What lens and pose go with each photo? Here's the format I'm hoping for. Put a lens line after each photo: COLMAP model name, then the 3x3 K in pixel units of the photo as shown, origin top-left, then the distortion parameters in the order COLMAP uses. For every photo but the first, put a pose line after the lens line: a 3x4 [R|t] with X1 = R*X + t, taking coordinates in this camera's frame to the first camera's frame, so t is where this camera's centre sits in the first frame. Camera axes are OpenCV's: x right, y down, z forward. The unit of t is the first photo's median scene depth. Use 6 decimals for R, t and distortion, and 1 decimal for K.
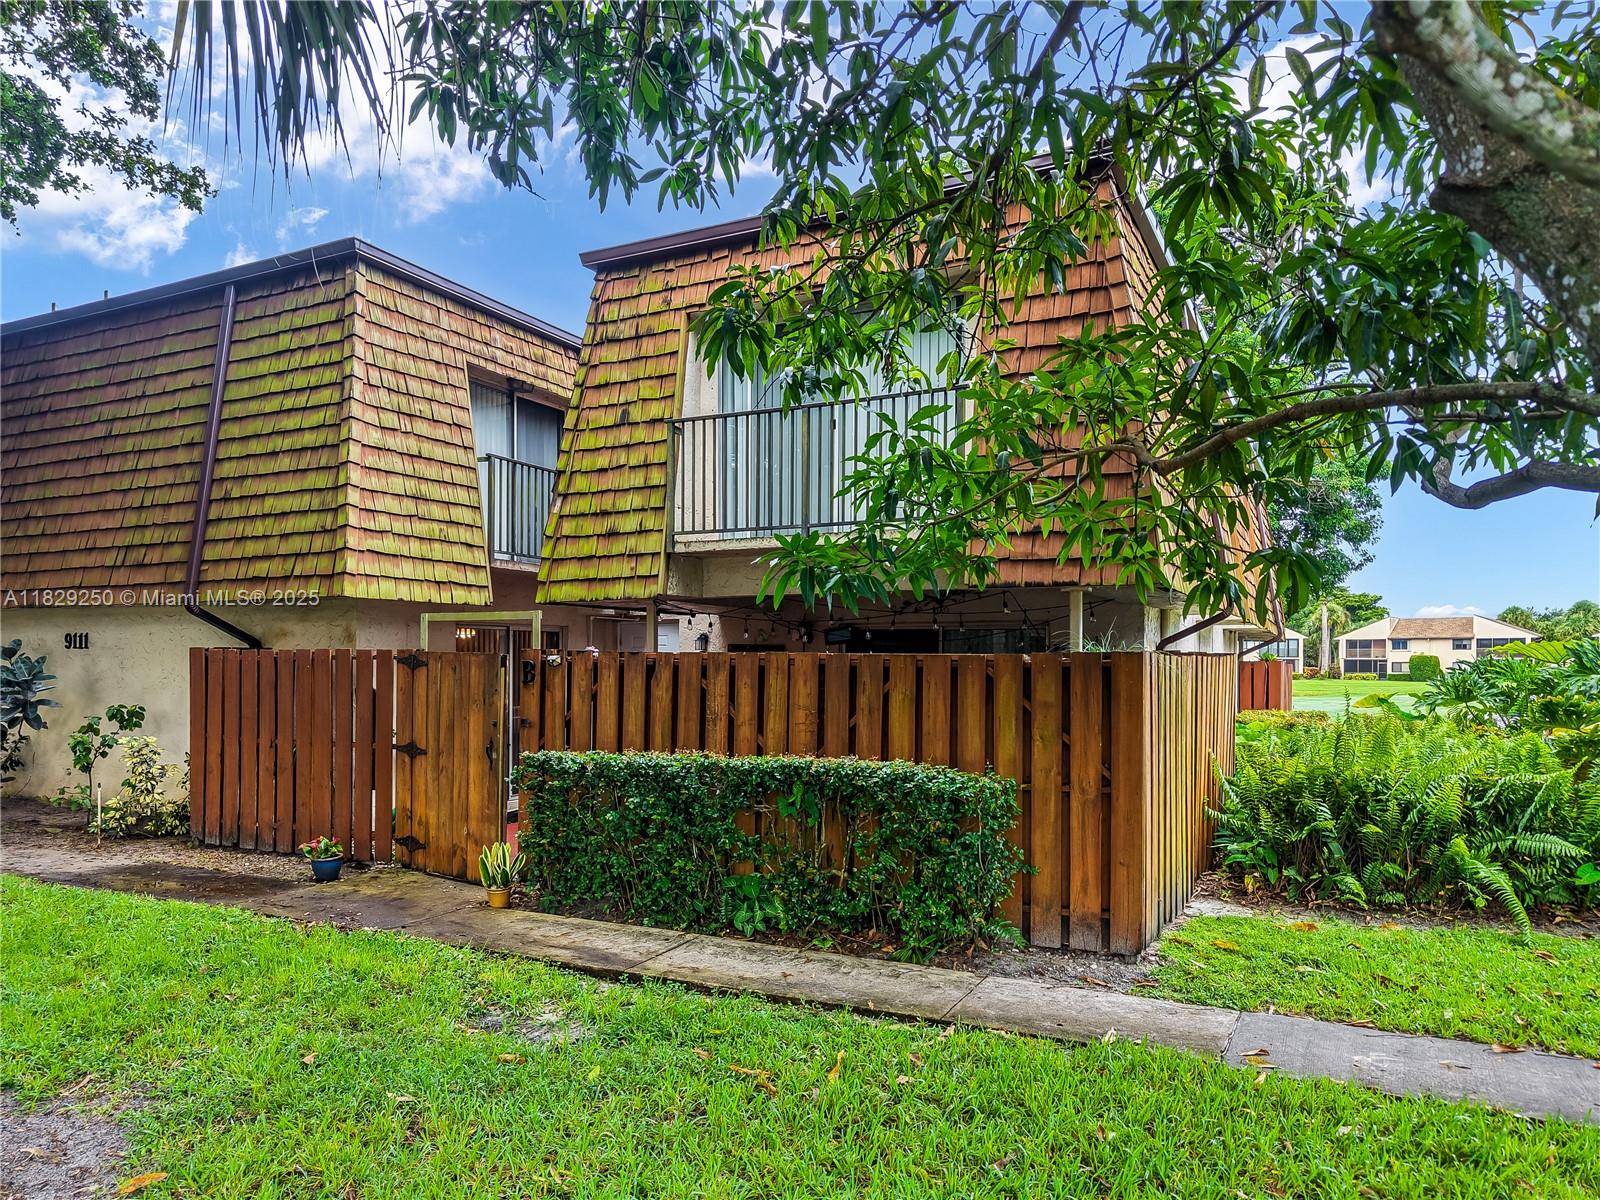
lens RADIAL K [[1089.6, 0, 804.9], [0, 1089.6, 705.4], [0, 0, 1]] dist [0.000073, -0.004261]
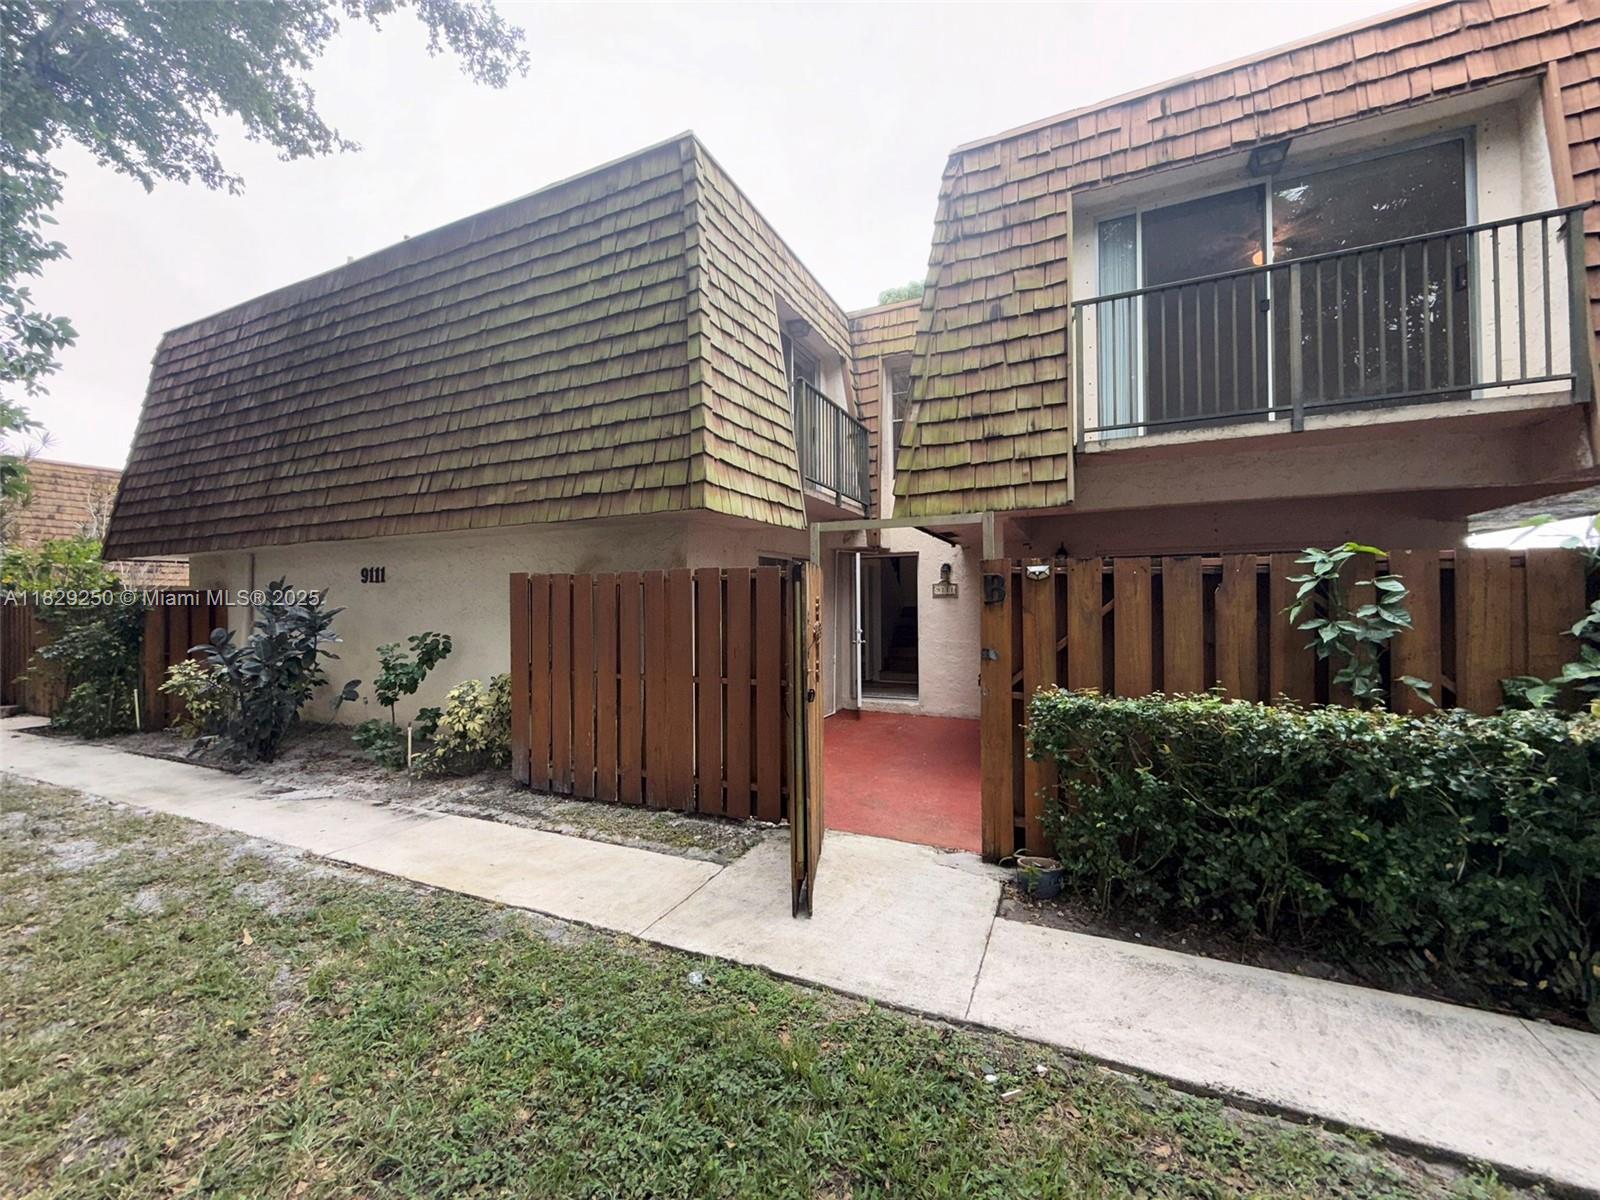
lens RADIAL K [[646.7, 0, 800.0], [0, 646.7, 600.0], [0, 0, 1]] dist [0.001371, -0.000090]
pose [[0.999615, -0.016987, 0.021938, -0.343473], [0.017830, 0.999086, -0.038839, -0.006872], [-0.021258, 0.039215, 0.999005, 0.470617]]
